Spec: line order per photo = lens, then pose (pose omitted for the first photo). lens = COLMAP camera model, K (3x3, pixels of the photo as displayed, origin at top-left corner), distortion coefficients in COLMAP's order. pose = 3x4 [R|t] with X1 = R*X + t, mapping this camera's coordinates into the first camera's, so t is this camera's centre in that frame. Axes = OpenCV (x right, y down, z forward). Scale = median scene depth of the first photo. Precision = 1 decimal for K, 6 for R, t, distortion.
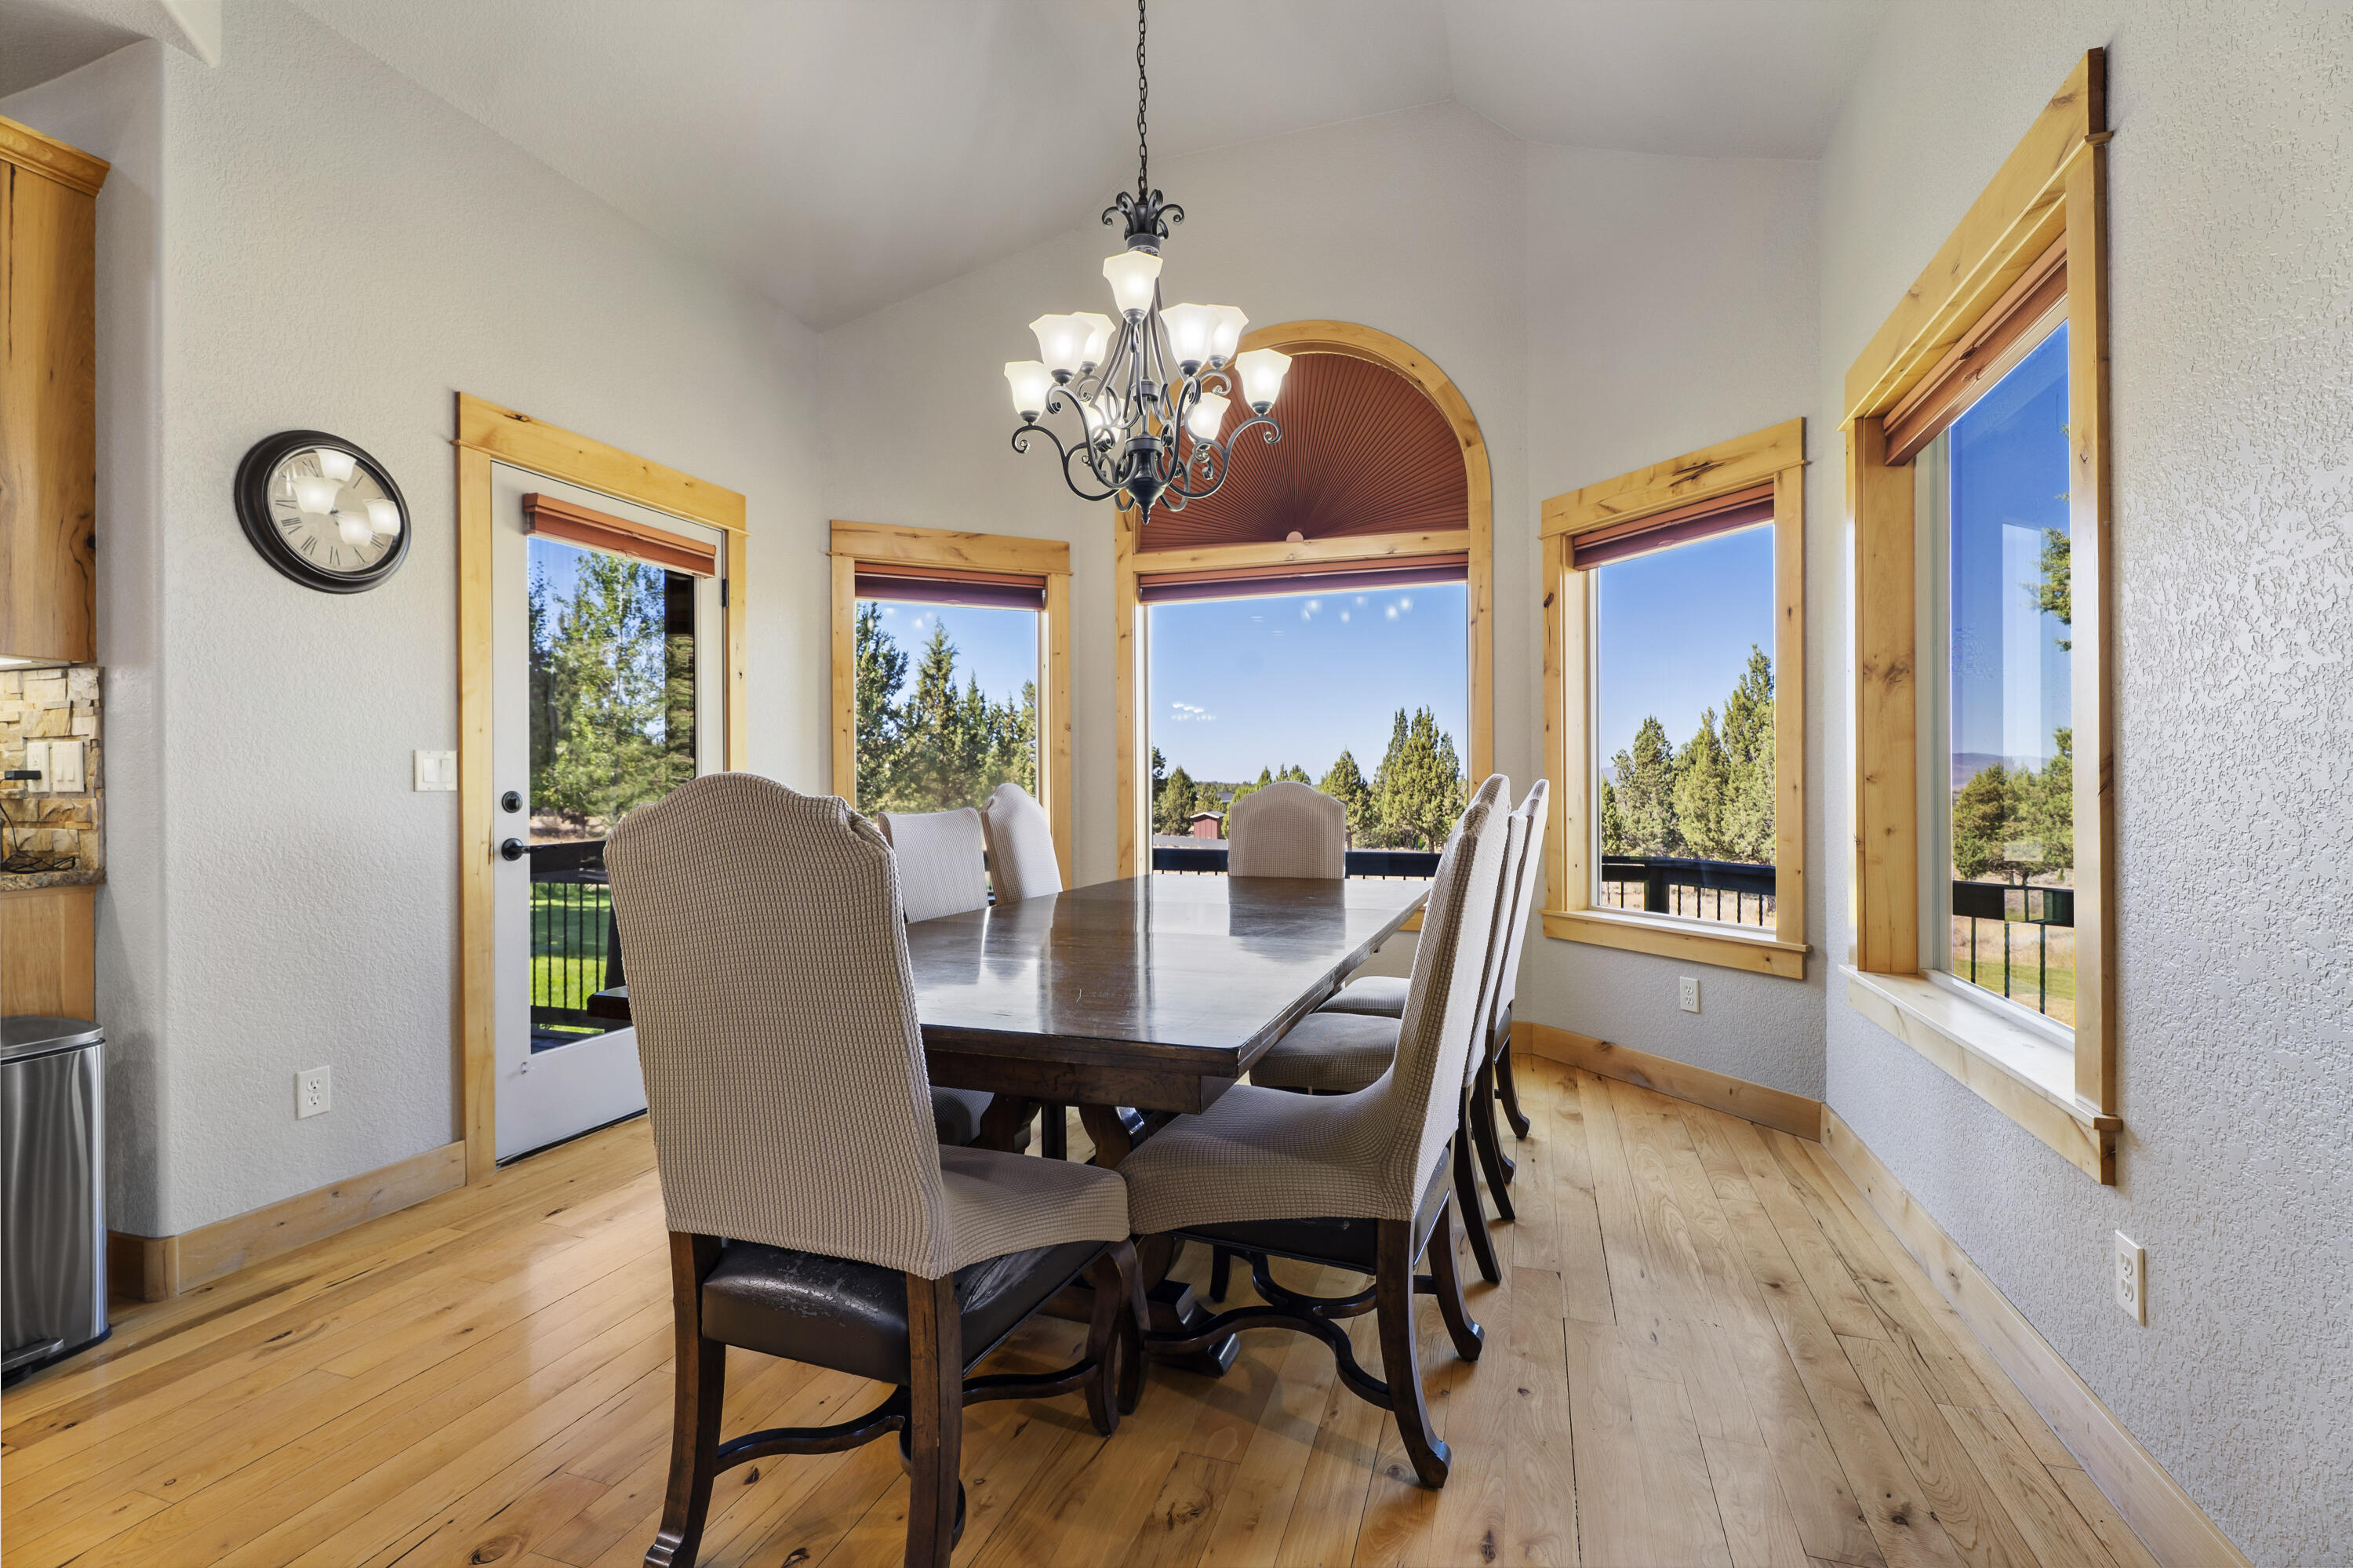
lens RADIAL K [[1064.4, 0, 1206.9], [0, 1064.4, 770.9], [0, 0, 1]] dist [0.002761, -0.000966]
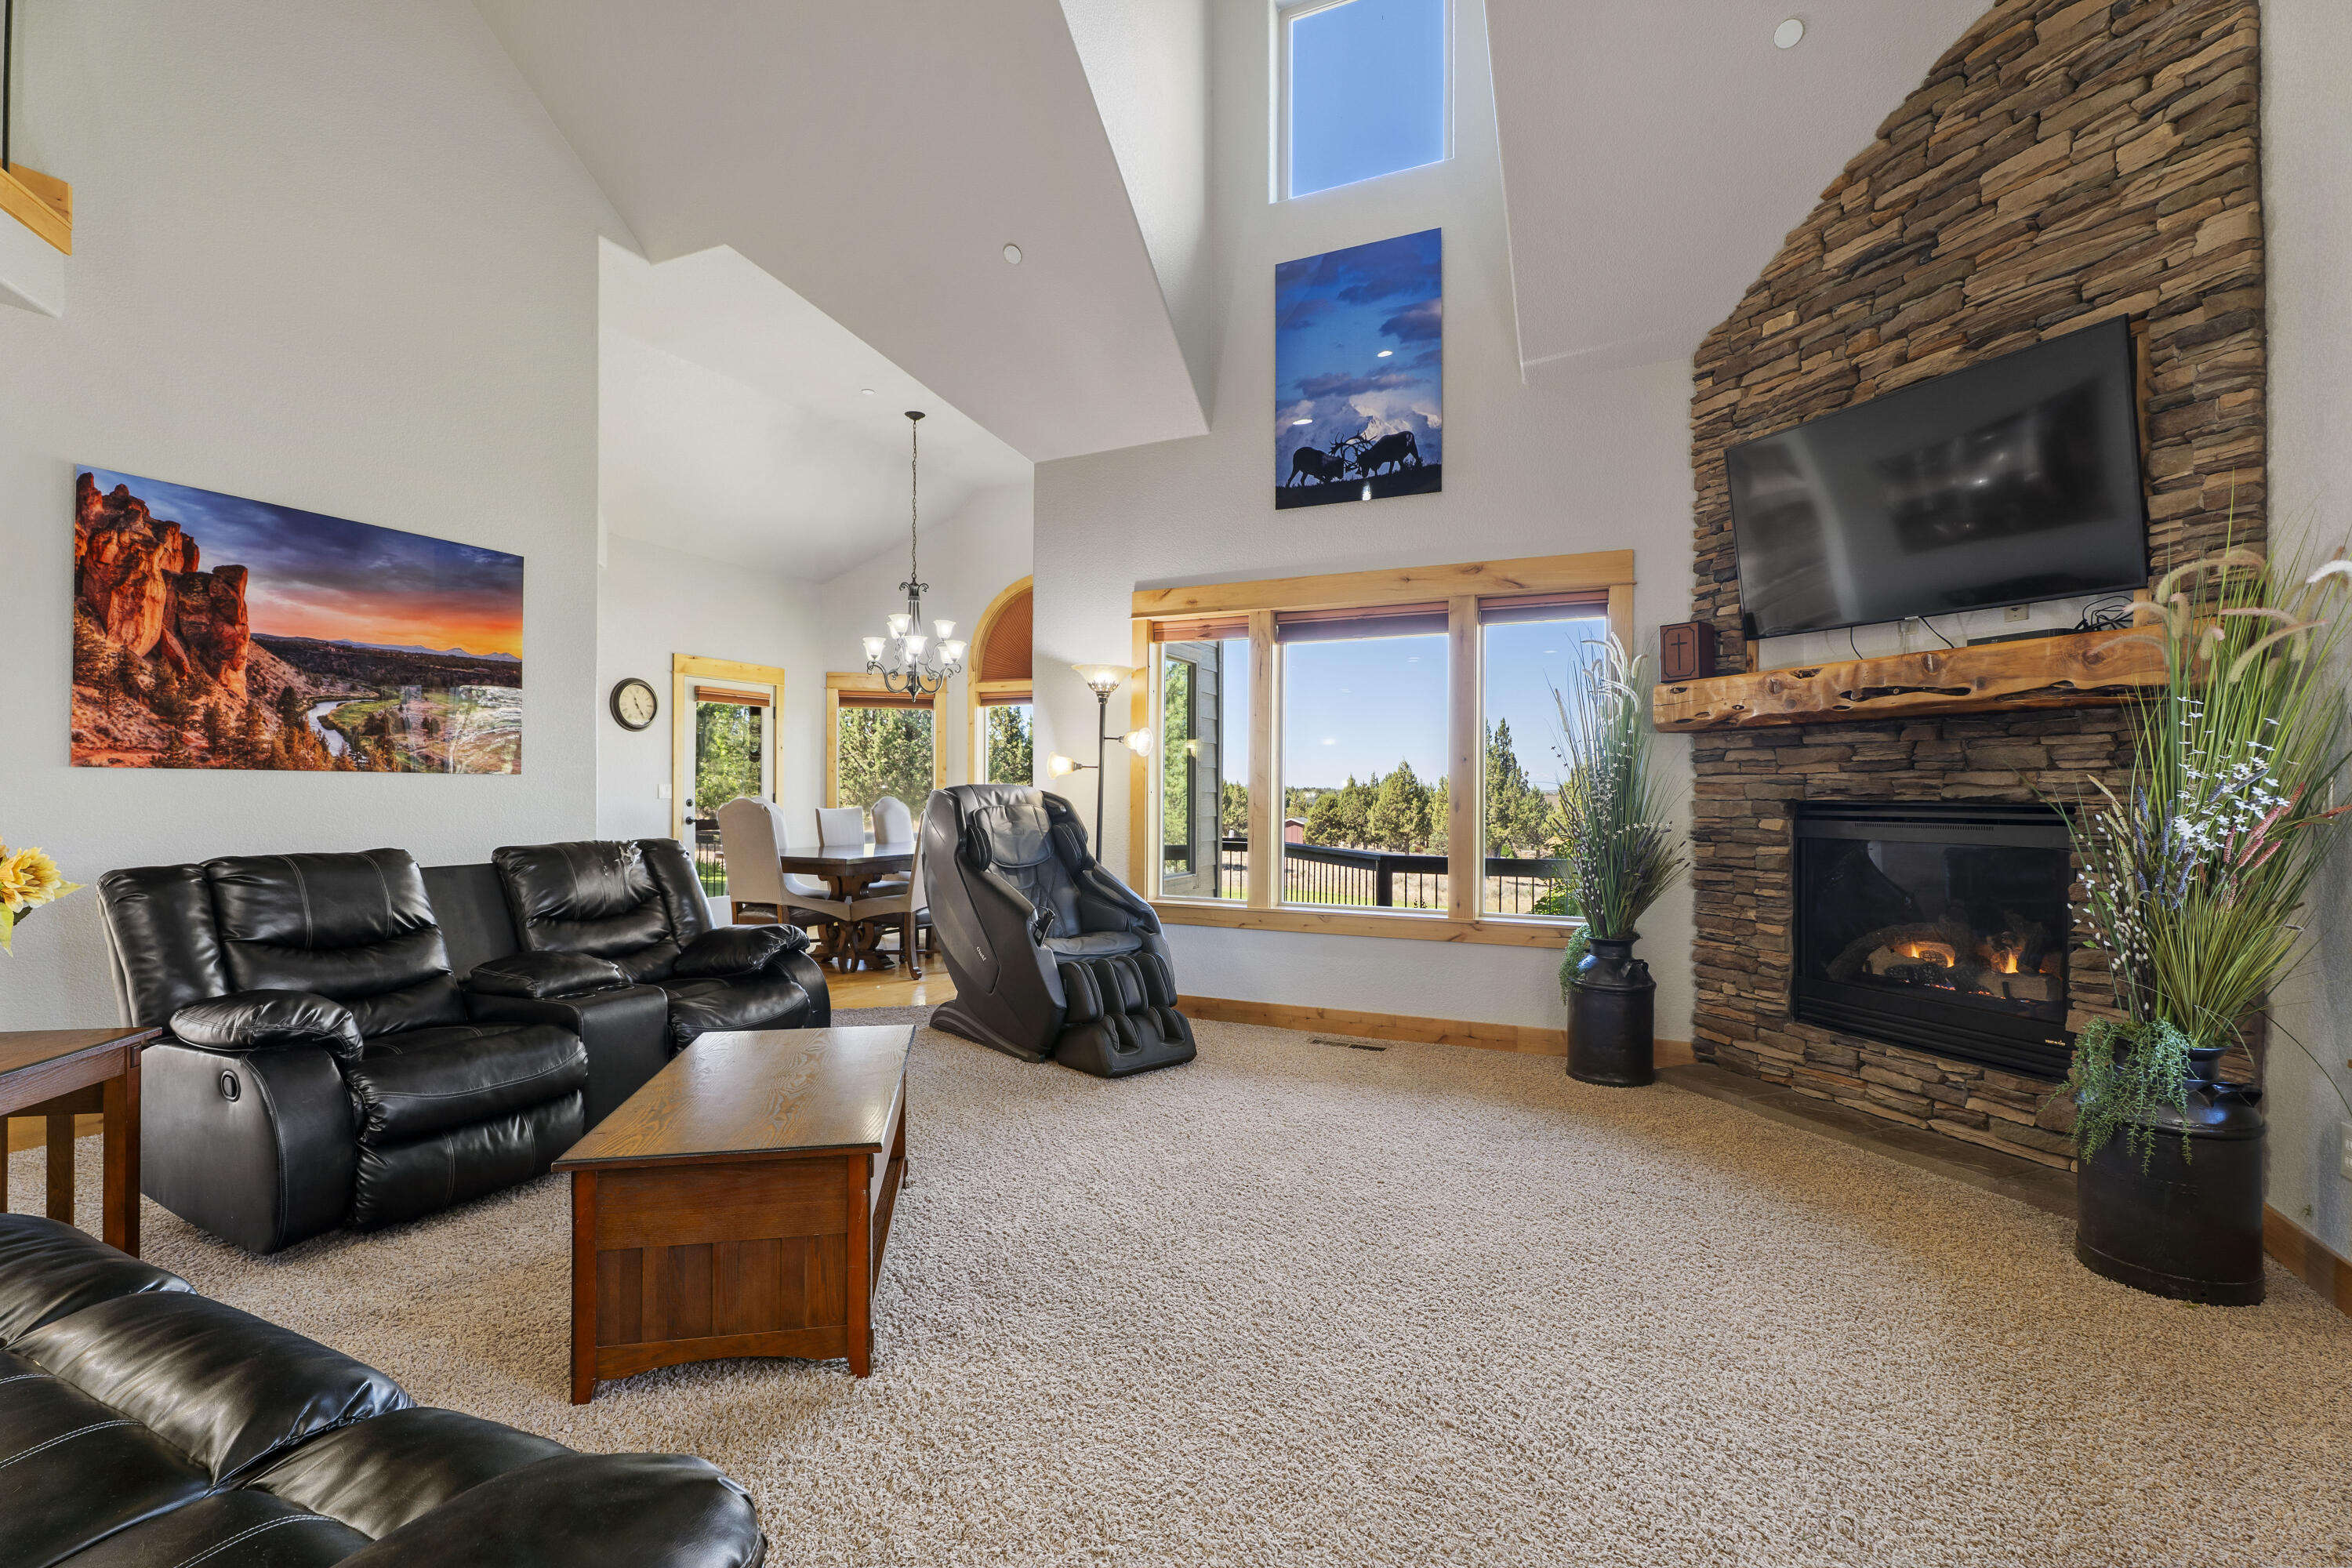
lens RADIAL K [[1063.9, 0, 1201.0], [0, 1063.9, 771.7], [0, 0, 1]] dist [0.002761, -0.000966]
pose [[0.994136, 0.010250, -0.107648, 0.713243], [-0.010638, 0.999939, -0.003026, -0.042194], [0.107611, 0.004153, 0.994184, -1.190314]]
